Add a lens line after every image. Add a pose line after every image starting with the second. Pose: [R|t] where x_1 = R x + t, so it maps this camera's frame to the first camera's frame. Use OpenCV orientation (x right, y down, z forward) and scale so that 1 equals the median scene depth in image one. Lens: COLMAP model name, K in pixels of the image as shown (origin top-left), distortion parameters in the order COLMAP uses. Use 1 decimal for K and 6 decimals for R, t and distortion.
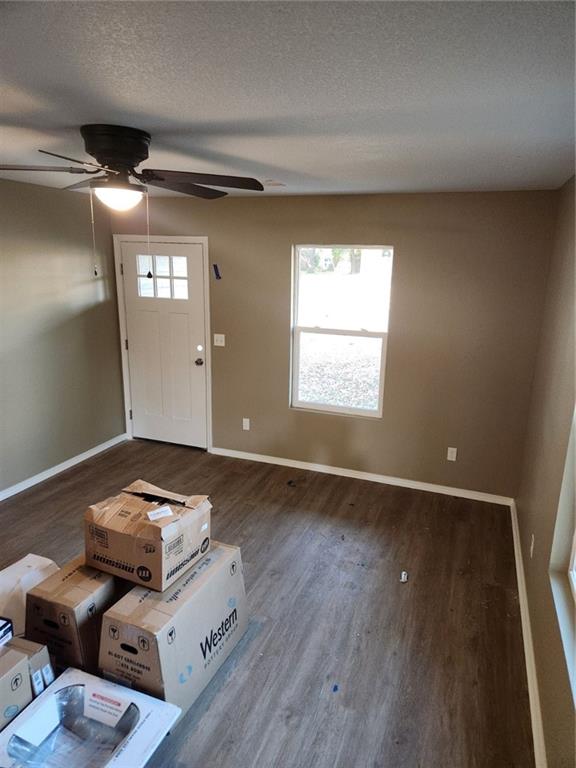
lens RADIAL K [[515.1, 0, 284.3], [0, 515.1, 389.3], [0, 0, 1]] dist [0.012144, -0.008923]
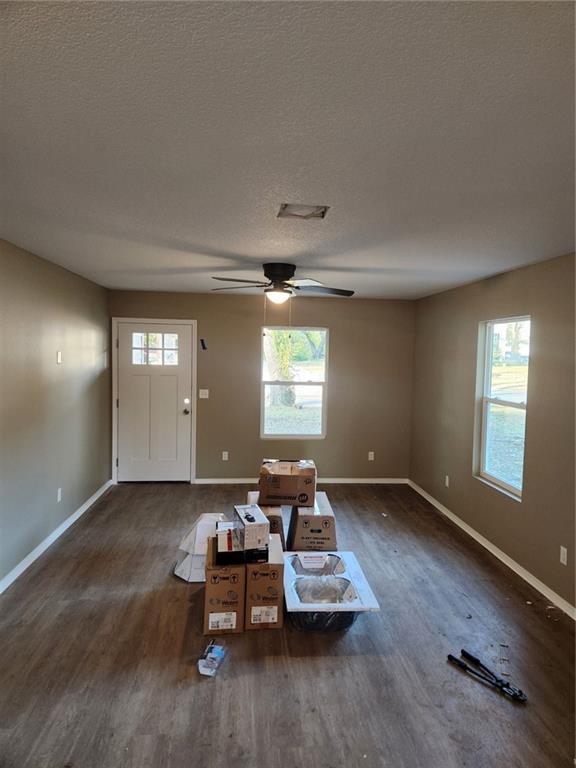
lens RADIAL K [[515.1, 0, 291.9], [0, 515.1, 379.5], [0, 0, 1]] dist [0.012144, -0.008923]
pose [[0.904037, -0.026938, 0.426604, -0.492489], [0.106837, 0.980576, -0.164487, 0.113847], [-0.413886, 0.194280, 0.889356, -0.302988]]
